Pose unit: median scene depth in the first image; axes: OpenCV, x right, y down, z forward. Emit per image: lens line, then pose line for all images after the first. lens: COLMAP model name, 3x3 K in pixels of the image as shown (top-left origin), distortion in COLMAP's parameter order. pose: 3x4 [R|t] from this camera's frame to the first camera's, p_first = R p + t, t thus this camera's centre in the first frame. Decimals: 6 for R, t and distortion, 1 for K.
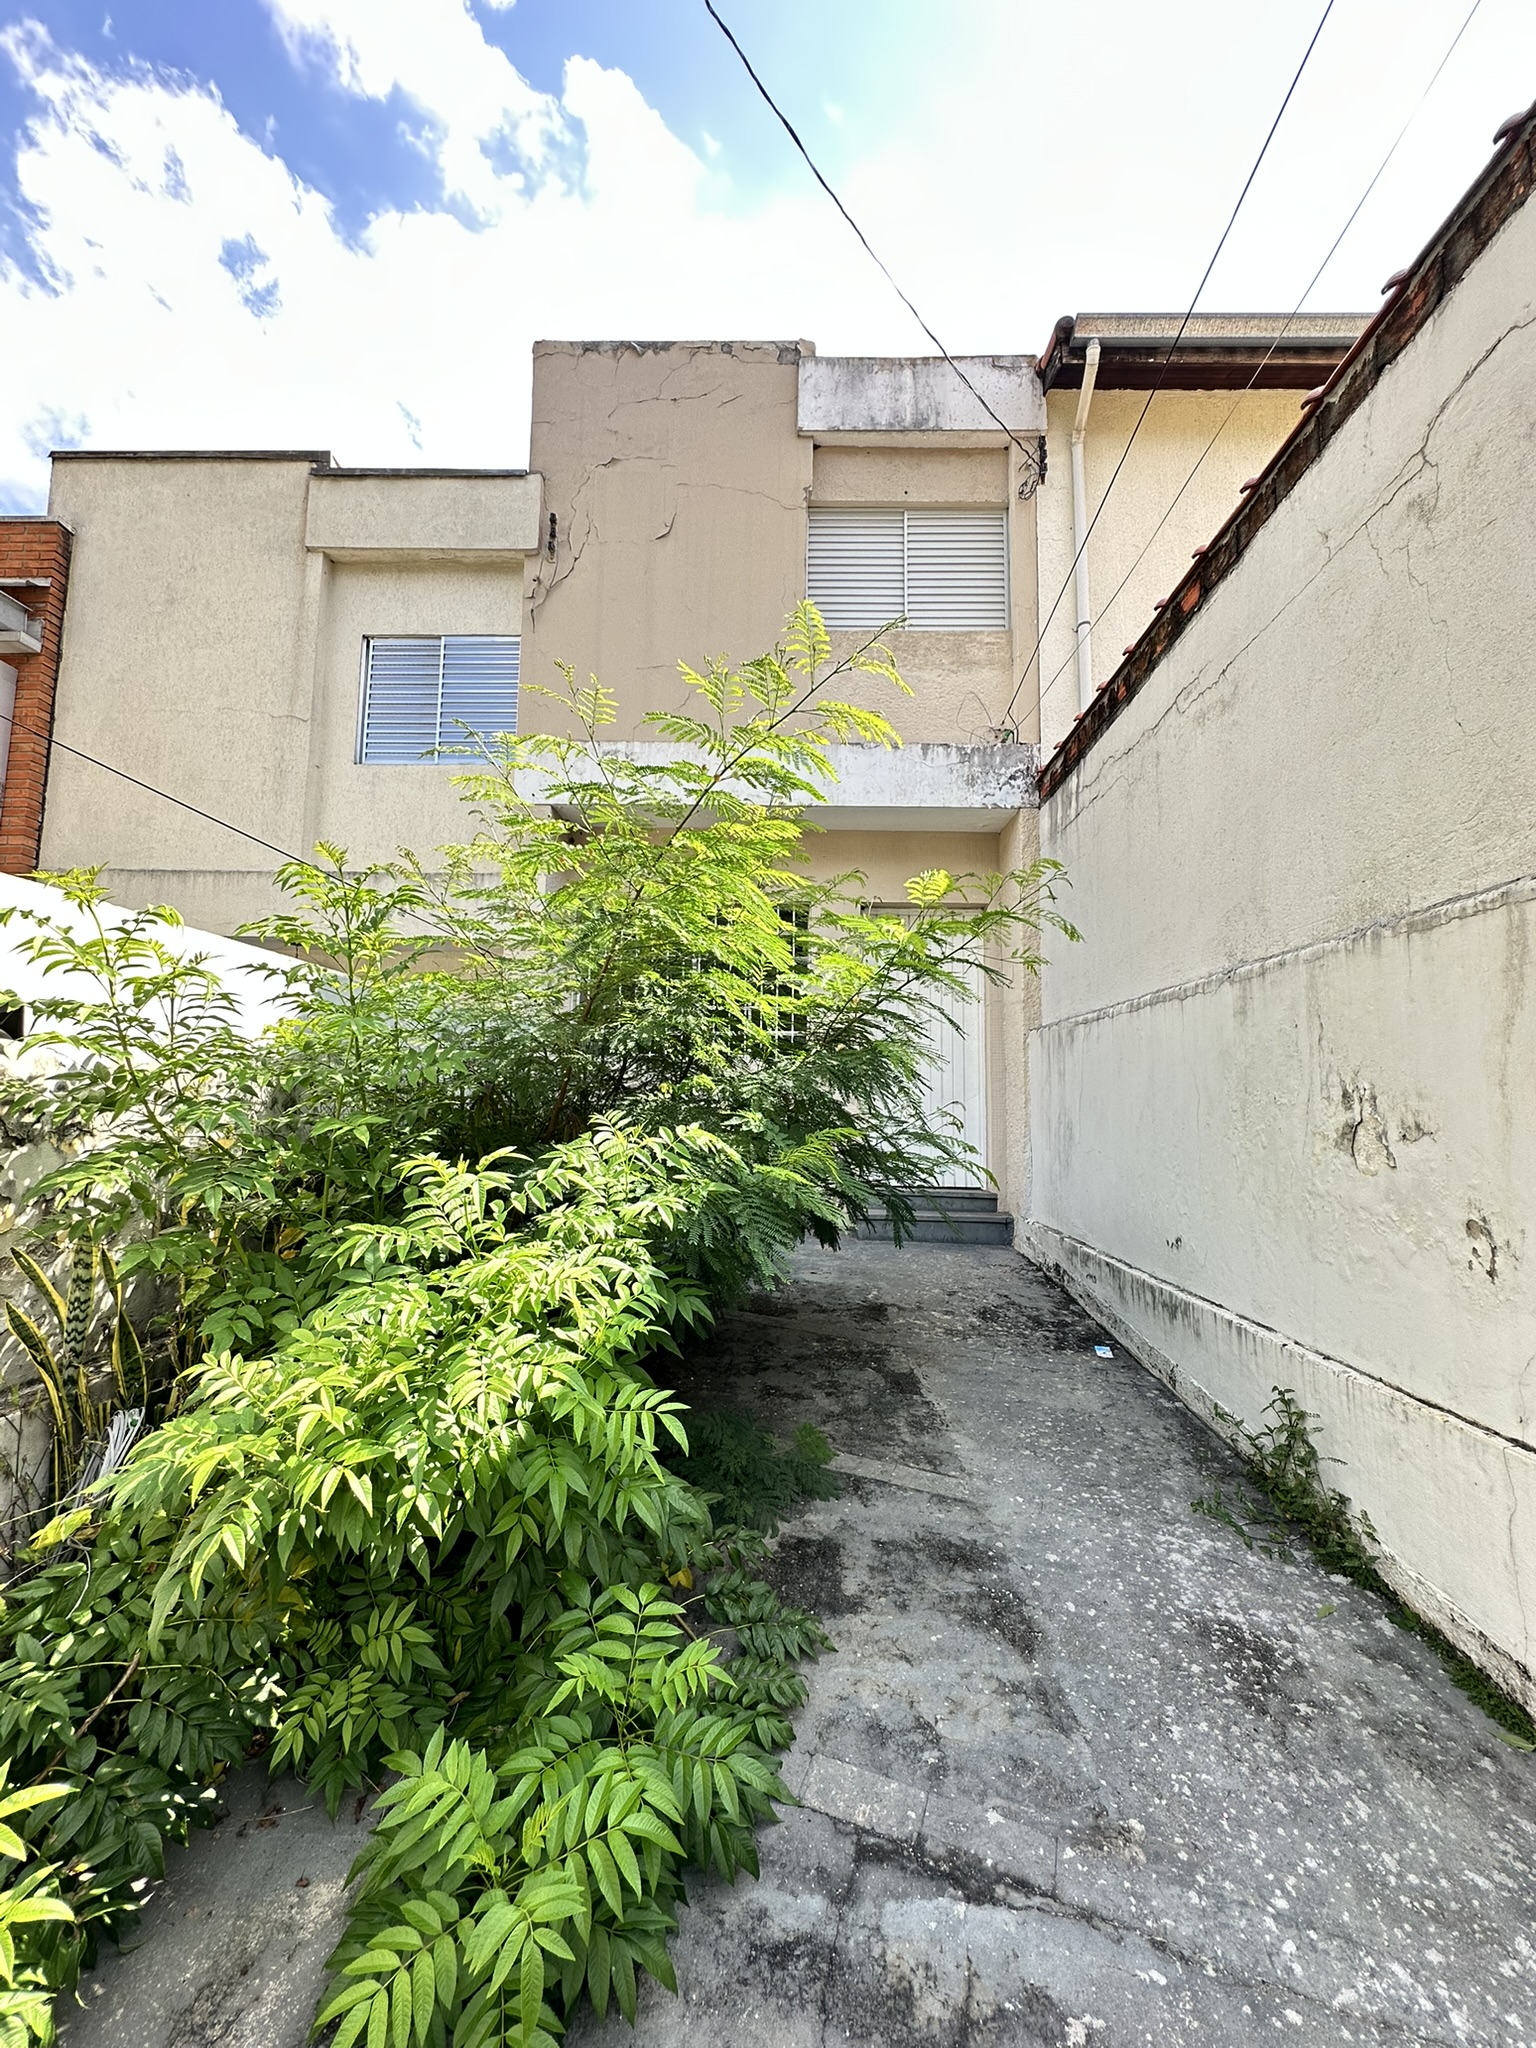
lens RADIAL K [[819.6, 0, 770.5], [0, 819.6, 1024.4], [0, 0, 1]] dist [-0.003184, 0.000584]
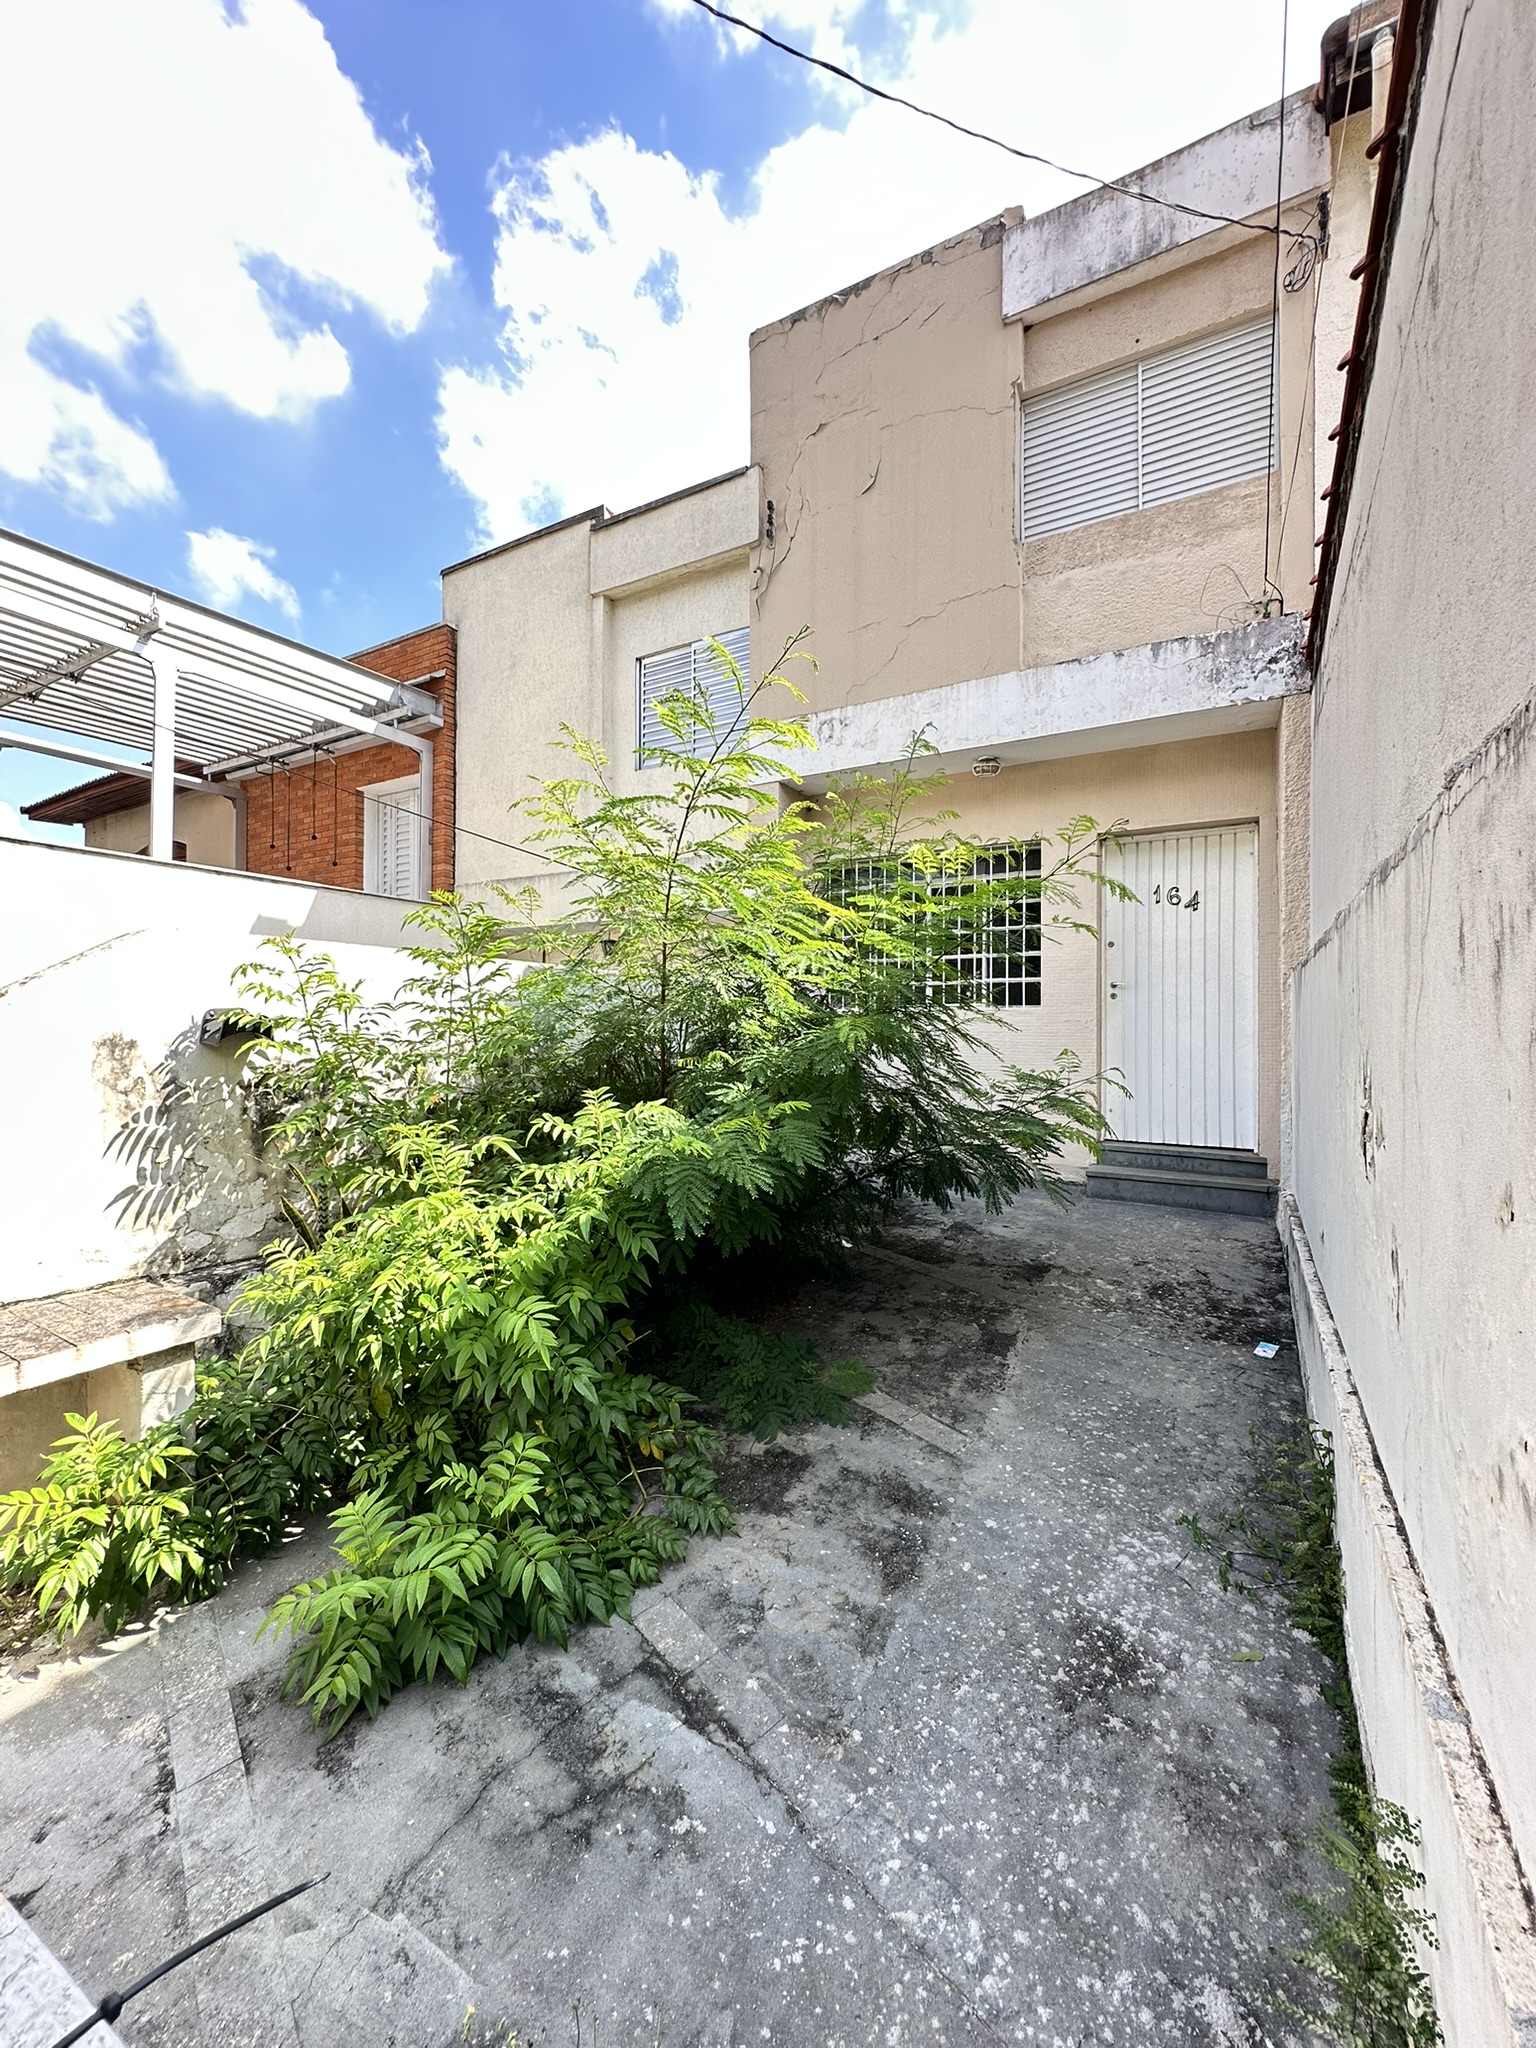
lens RADIAL K [[819.6, 0, 766.0], [0, 819.6, 1024.1], [0, 0, 1]] dist [-0.003184, 0.000584]
pose [[0.878135, -0.014309, -0.478199, 0.361278], [0.055019, 0.995941, 0.071233, -0.037879], [0.475239, -0.088862, 0.875358, 0.012813]]
